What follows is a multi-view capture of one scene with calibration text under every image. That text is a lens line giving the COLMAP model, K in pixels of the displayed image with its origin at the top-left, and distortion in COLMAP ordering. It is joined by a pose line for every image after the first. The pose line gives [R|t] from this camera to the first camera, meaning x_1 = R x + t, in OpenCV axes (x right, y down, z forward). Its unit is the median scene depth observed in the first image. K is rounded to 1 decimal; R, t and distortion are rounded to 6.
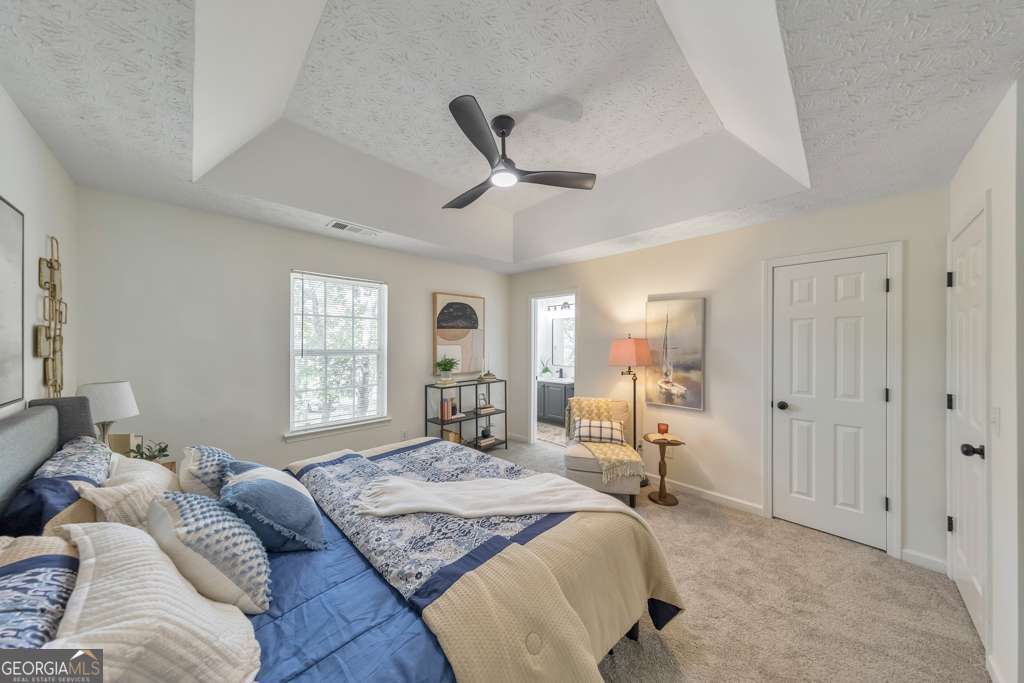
lens RADIAL K [[325.9, 0, 514.9], [0, 325.9, 343.1], [0, 0, 1]] dist [0.007494, -0.000079]
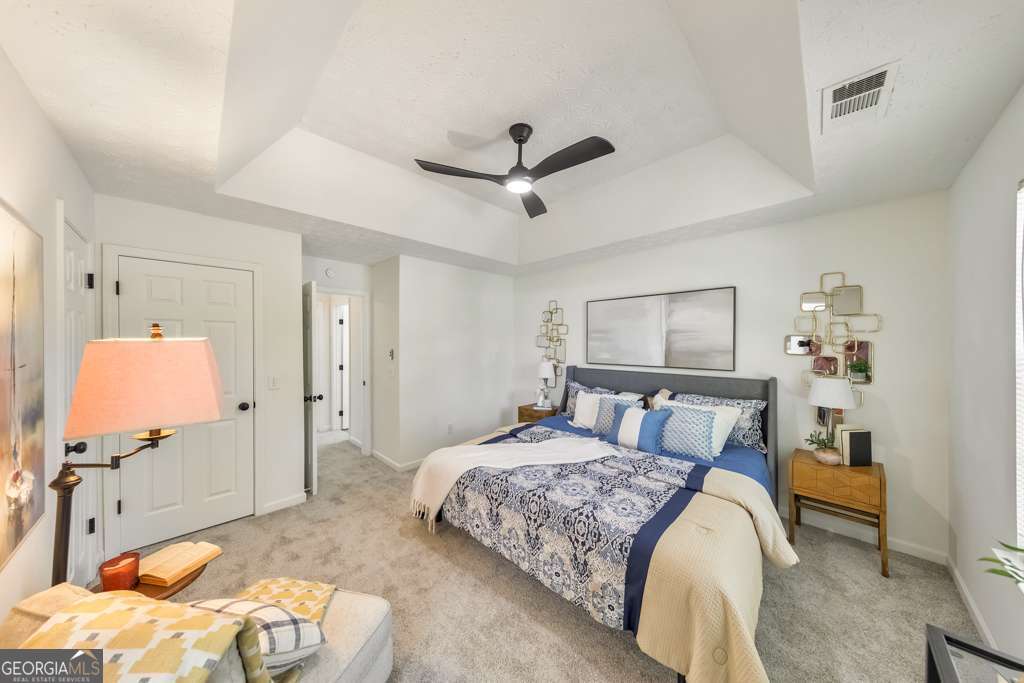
lens RADIAL K [[325.9, 0, 514.9], [0, 325.9, 343.1], [0, 0, 1]] dist [0.007494, -0.000079]
pose [[-0.999984, -0.004226, 0.003776, -0.014597], [-0.004187, 0.999939, 0.010257, -0.014473], [-0.003819, 0.010241, -0.999940, 1.335016]]
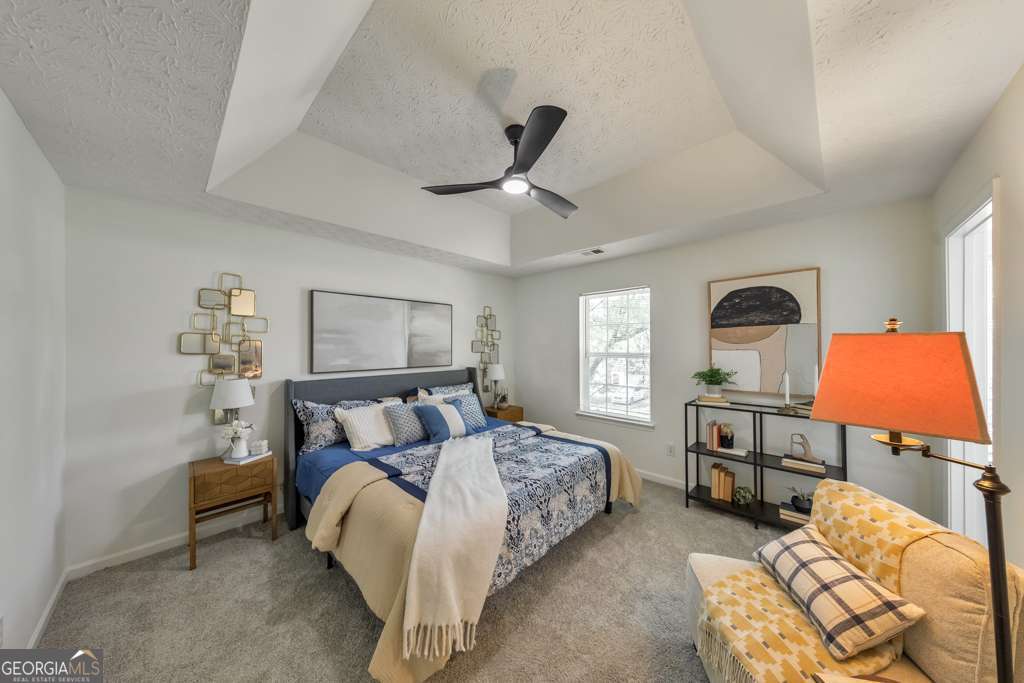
lens RADIAL K [[325.9, 0, 514.9], [0, 325.9, 343.1], [0, 0, 1]] dist [0.007494, -0.000079]
pose [[0.013436, -0.014048, -0.999811, 0.645364], [-0.000136, 0.999901, -0.014051, 0.001194], [0.999910, 0.000325, 0.013433, 0.647595]]
